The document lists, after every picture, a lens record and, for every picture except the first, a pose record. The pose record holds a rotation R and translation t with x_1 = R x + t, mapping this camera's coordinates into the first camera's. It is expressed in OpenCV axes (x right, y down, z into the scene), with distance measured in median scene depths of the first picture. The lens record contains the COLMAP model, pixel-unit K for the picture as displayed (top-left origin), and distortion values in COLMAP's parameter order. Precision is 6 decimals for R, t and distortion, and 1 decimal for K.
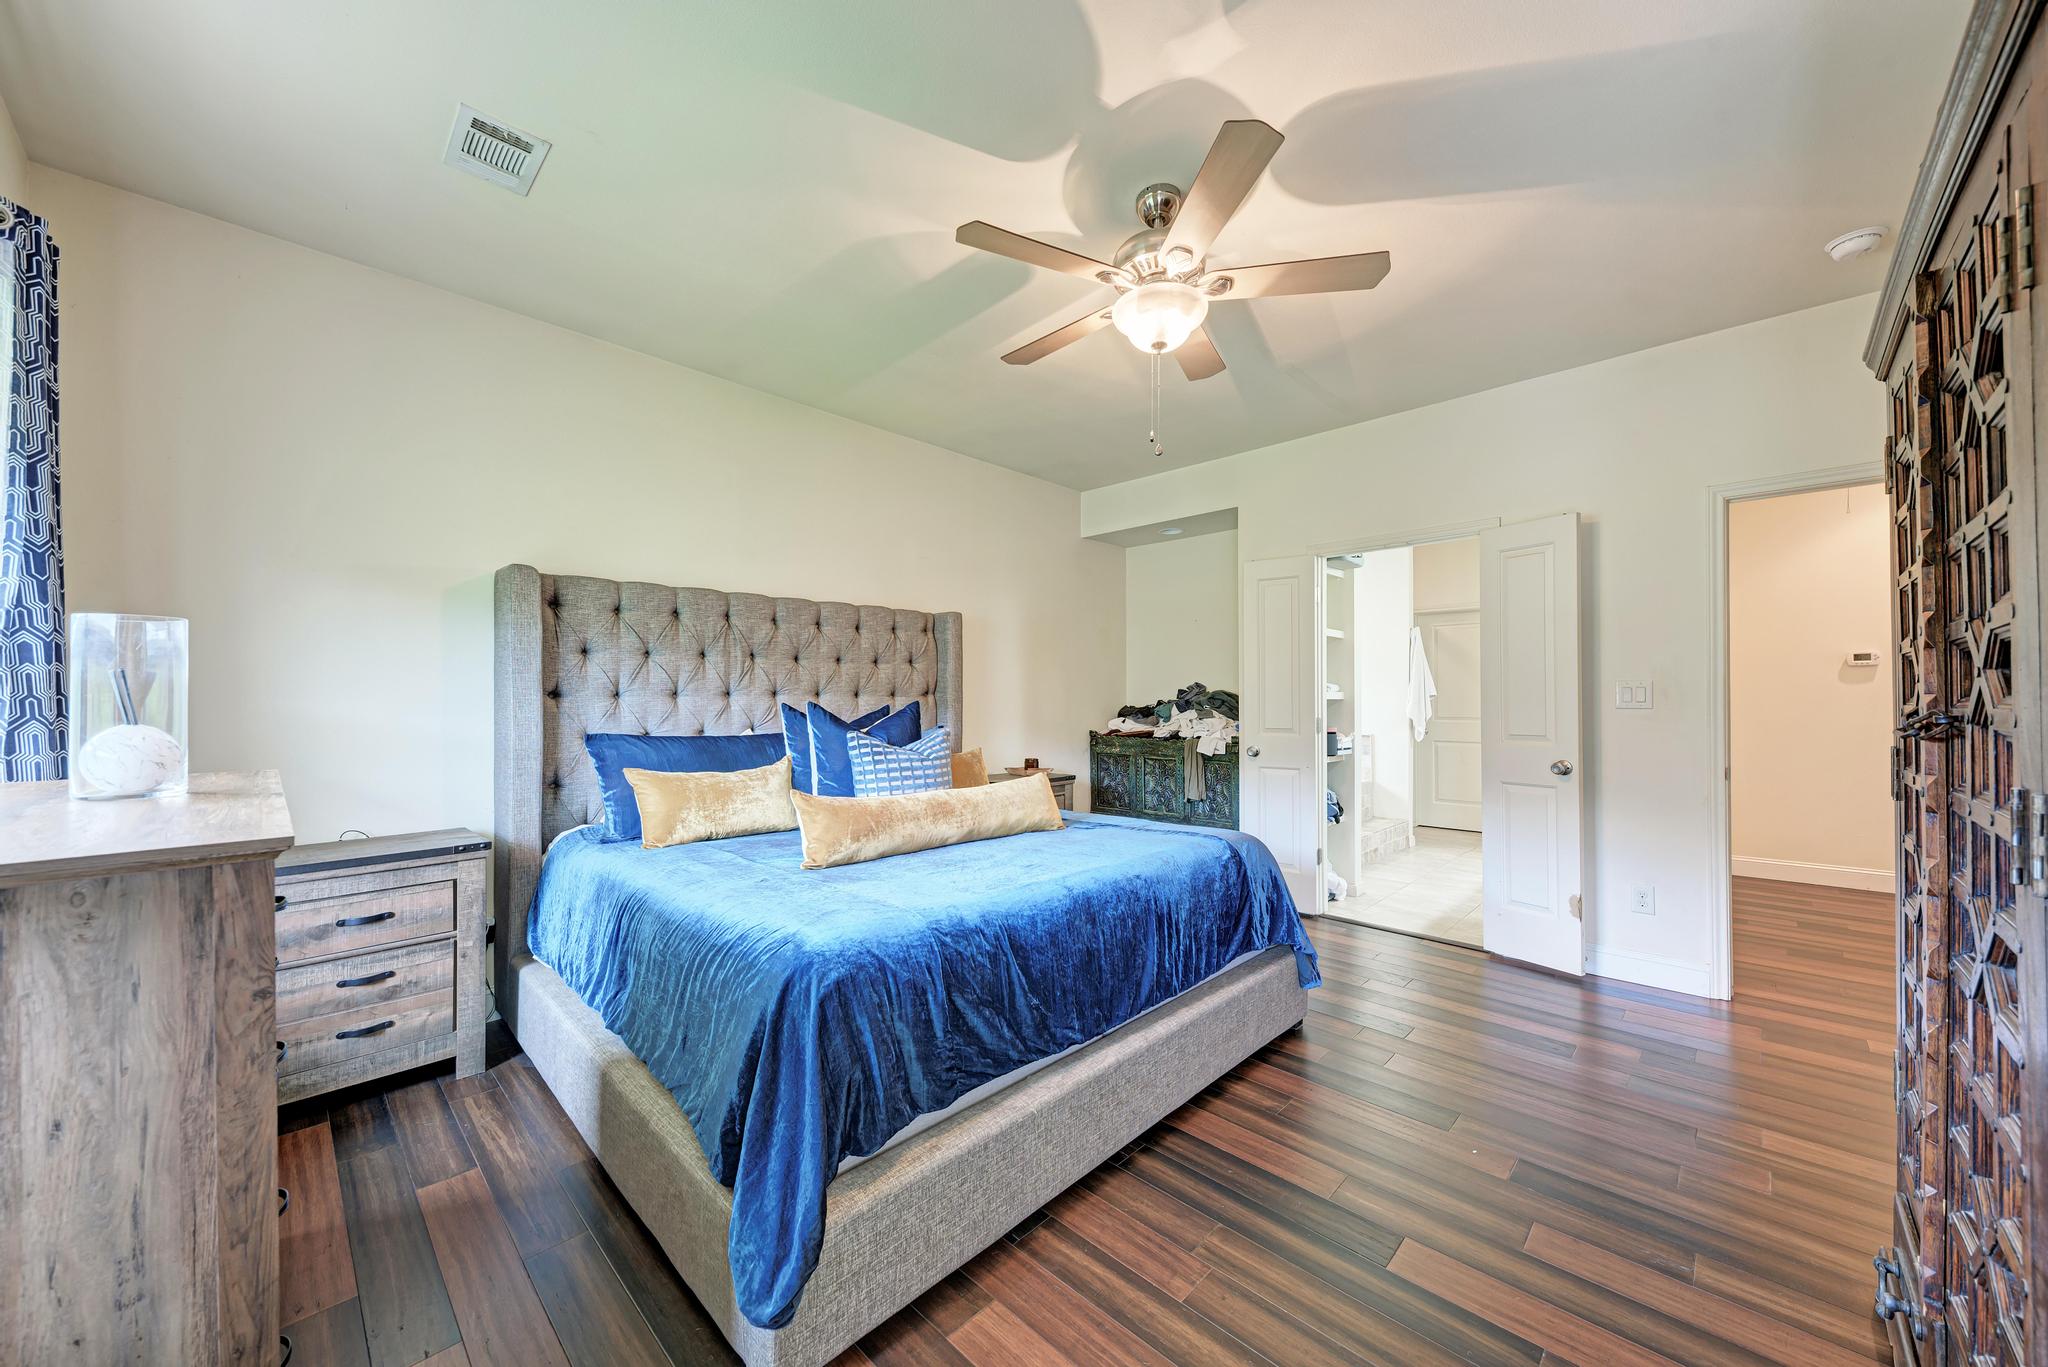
lens RADIAL K [[736.7, 0, 1025.8], [0, 736.7, 696.6], [0, 0, 1]] dist [0.016090, -0.006921]
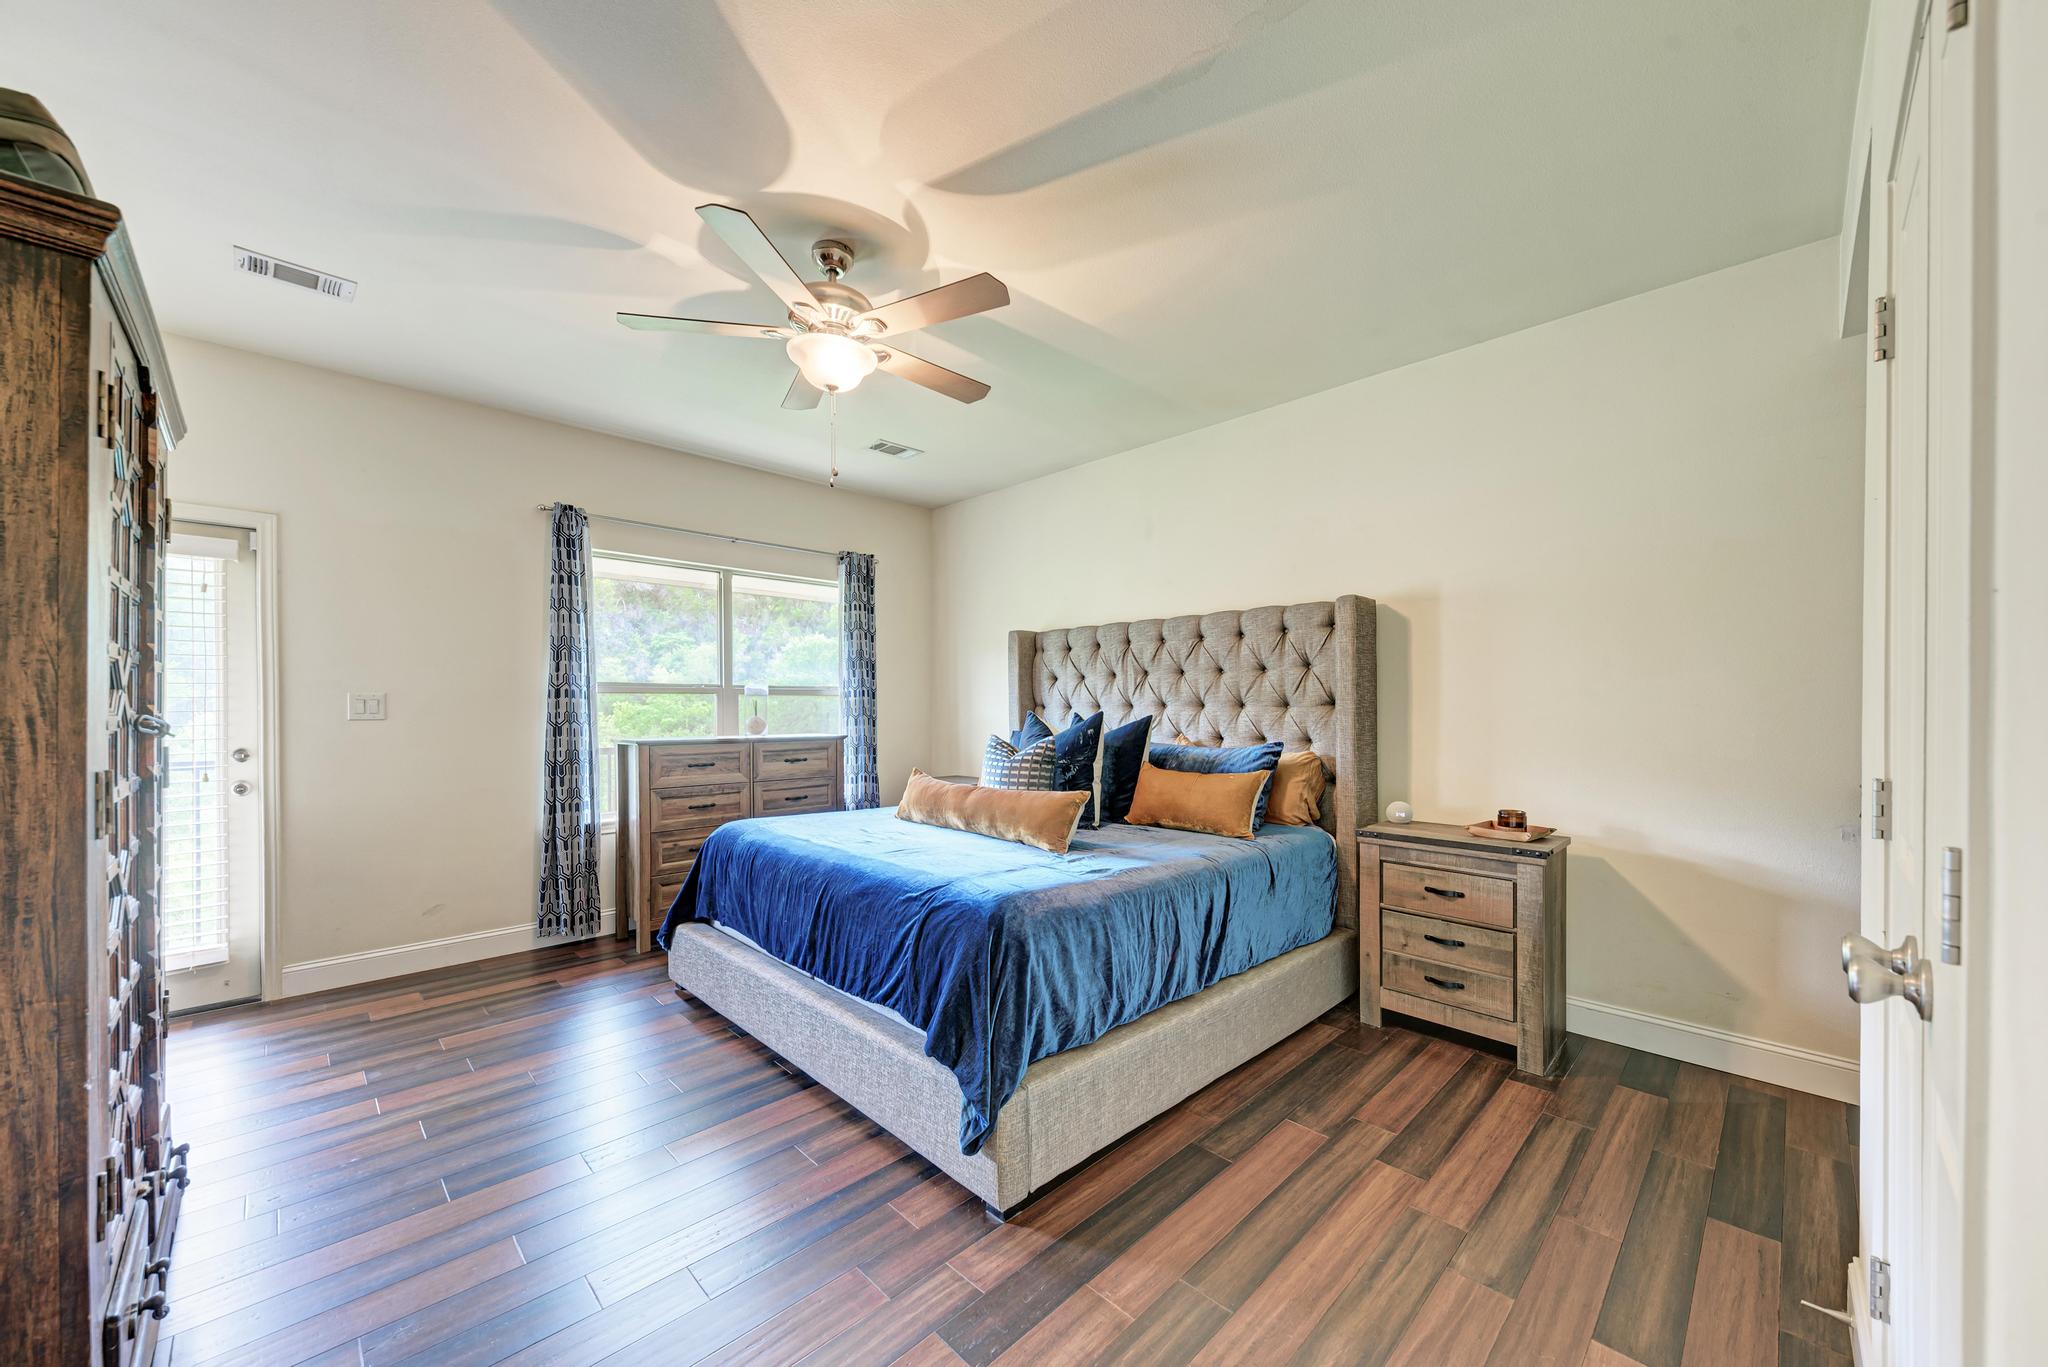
lens RADIAL K [[736.7, 0, 1025.8], [0, 736.7, 696.6], [0, 0, 1]] dist [0.016090, -0.006921]
pose [[-0.012172, -0.013910, -0.999829, 1.040121], [0.001781, 0.999901, -0.013932, -0.001181], [0.999924, -0.001951, -0.012146, 1.052033]]
